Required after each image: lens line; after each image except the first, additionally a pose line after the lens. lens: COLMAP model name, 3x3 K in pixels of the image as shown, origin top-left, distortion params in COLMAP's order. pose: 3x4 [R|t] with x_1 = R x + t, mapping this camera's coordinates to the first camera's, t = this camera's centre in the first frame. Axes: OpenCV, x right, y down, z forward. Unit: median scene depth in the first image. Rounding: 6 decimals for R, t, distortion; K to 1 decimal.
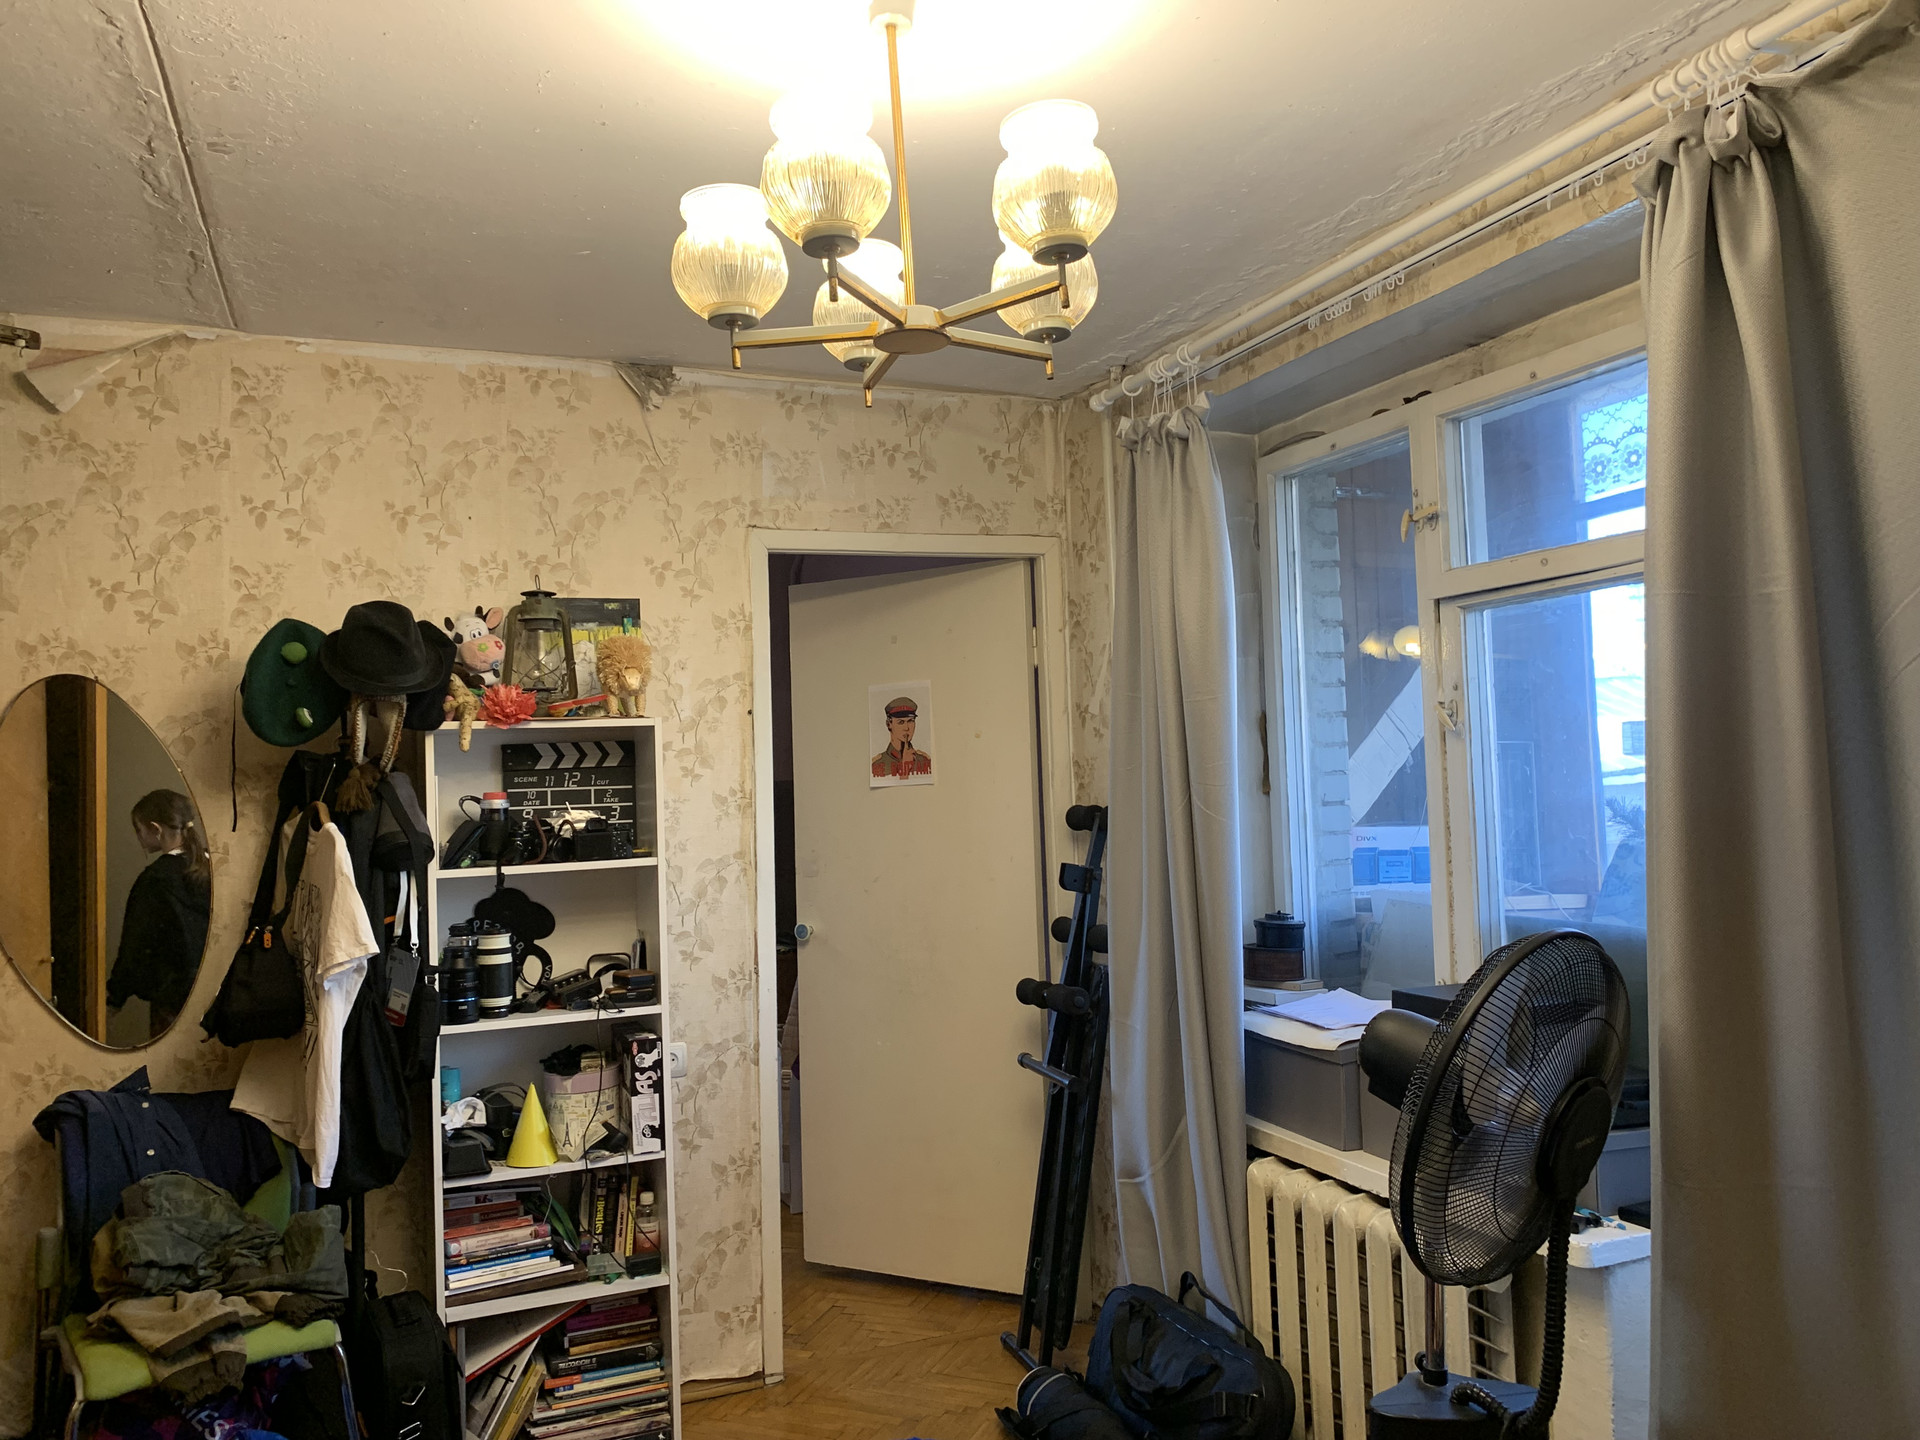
lens RADIAL K [[1444.7, 0, 961.6], [0, 1444.7, 697.8], [0, 0, 1]] dist [0.295386, -0.584380]
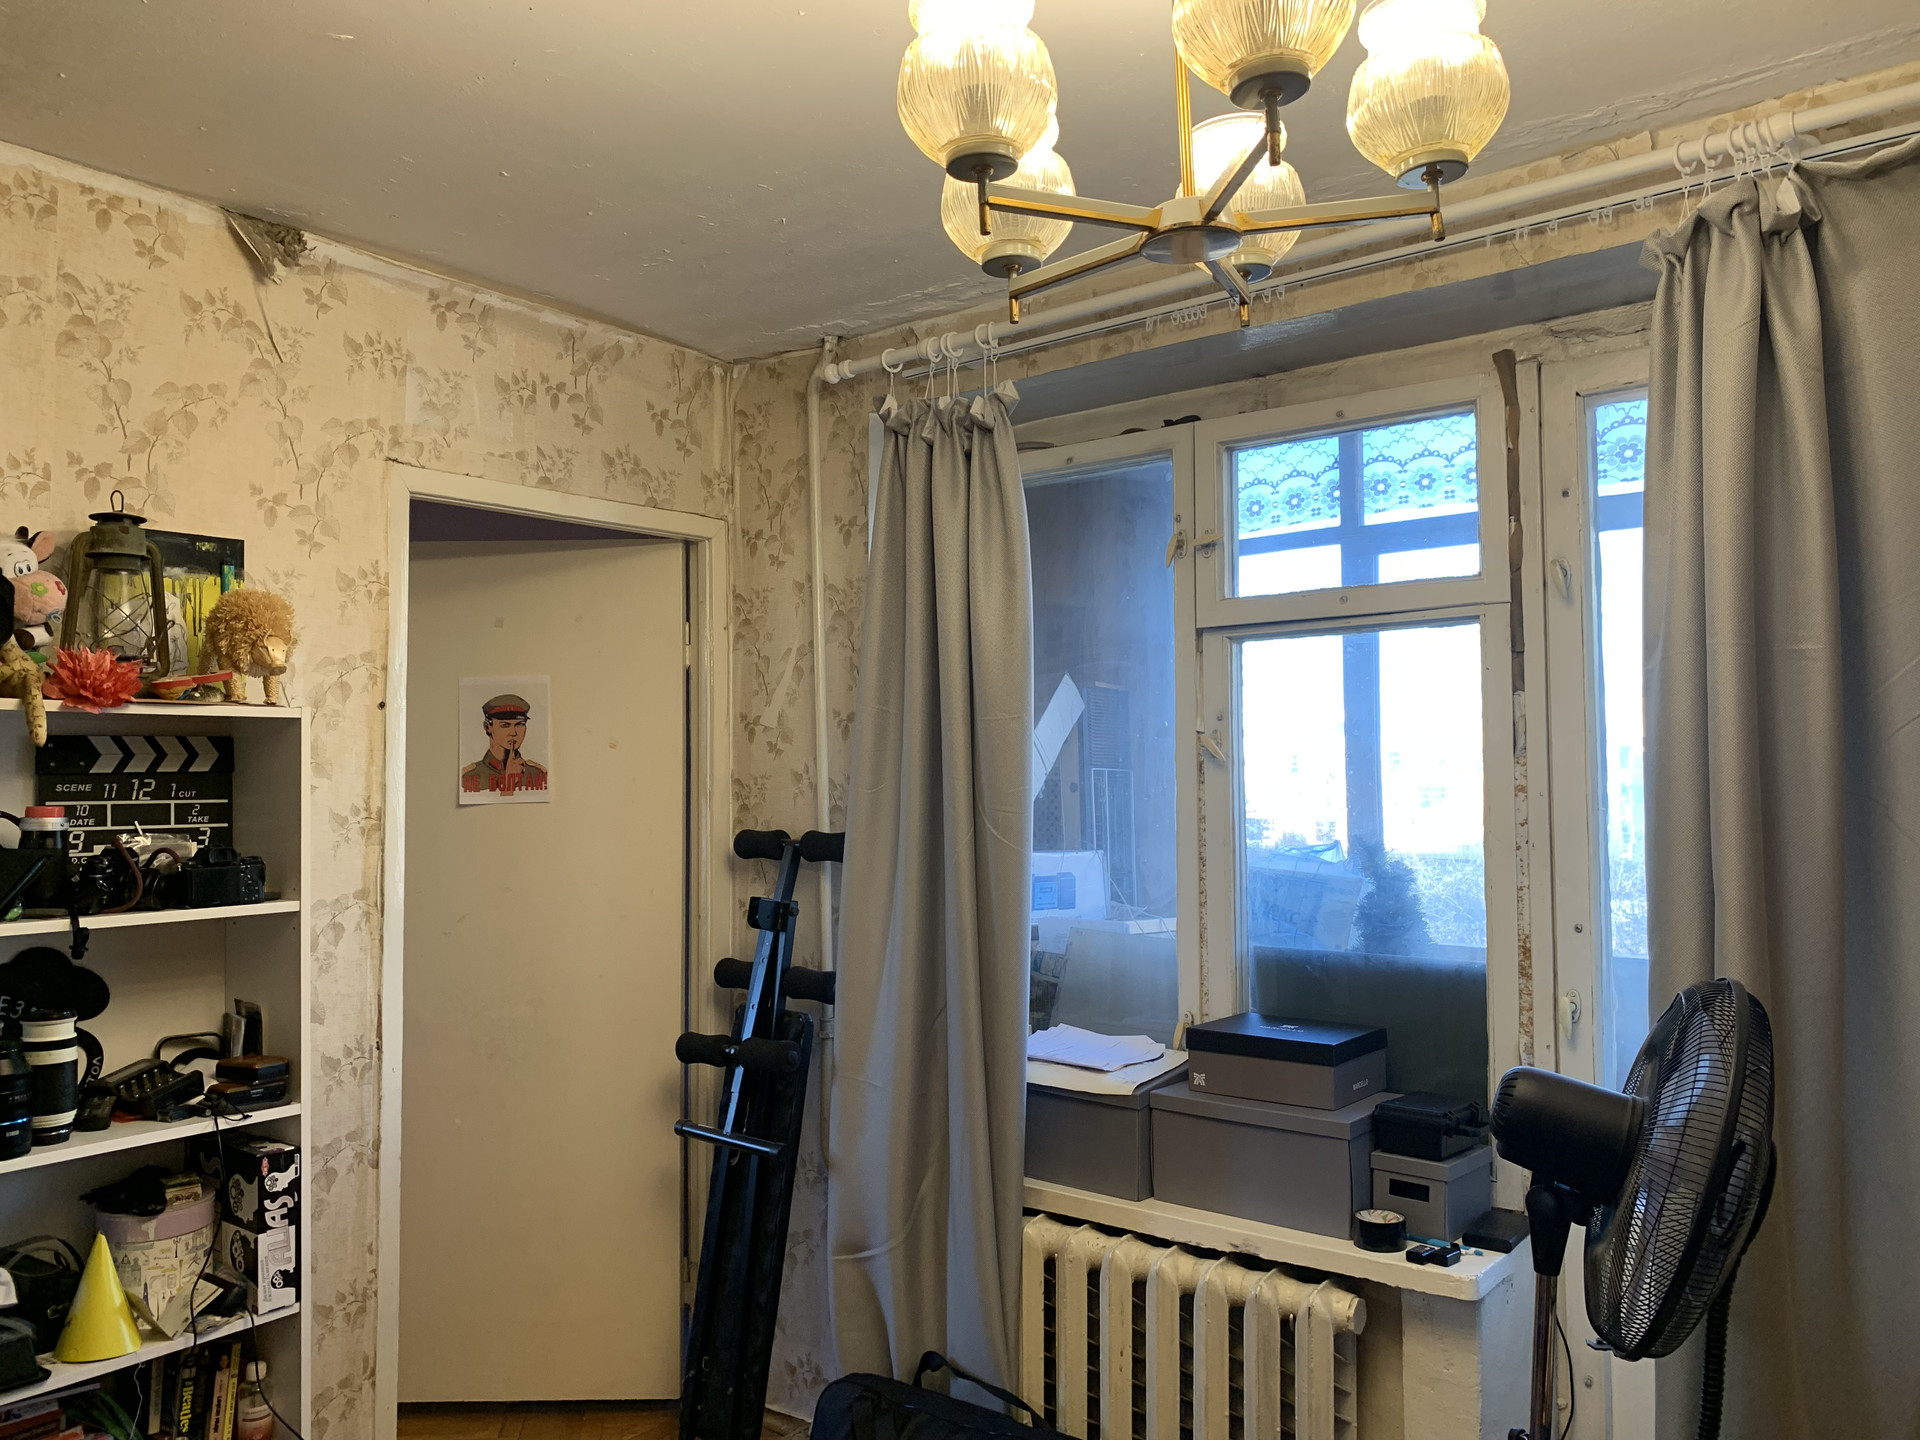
lens RADIAL K [[1459.7, 0, 960.0], [0, 1459.7, 720.0], [0, 0, 1]] dist [0.071975, 0.000842]
pose [[0.885008, 0.046841, 0.463214, -0.241031], [-0.050154, 0.998728, -0.005169, 0.006779], [-0.462867, -0.018657, 0.886231, 0.186715]]
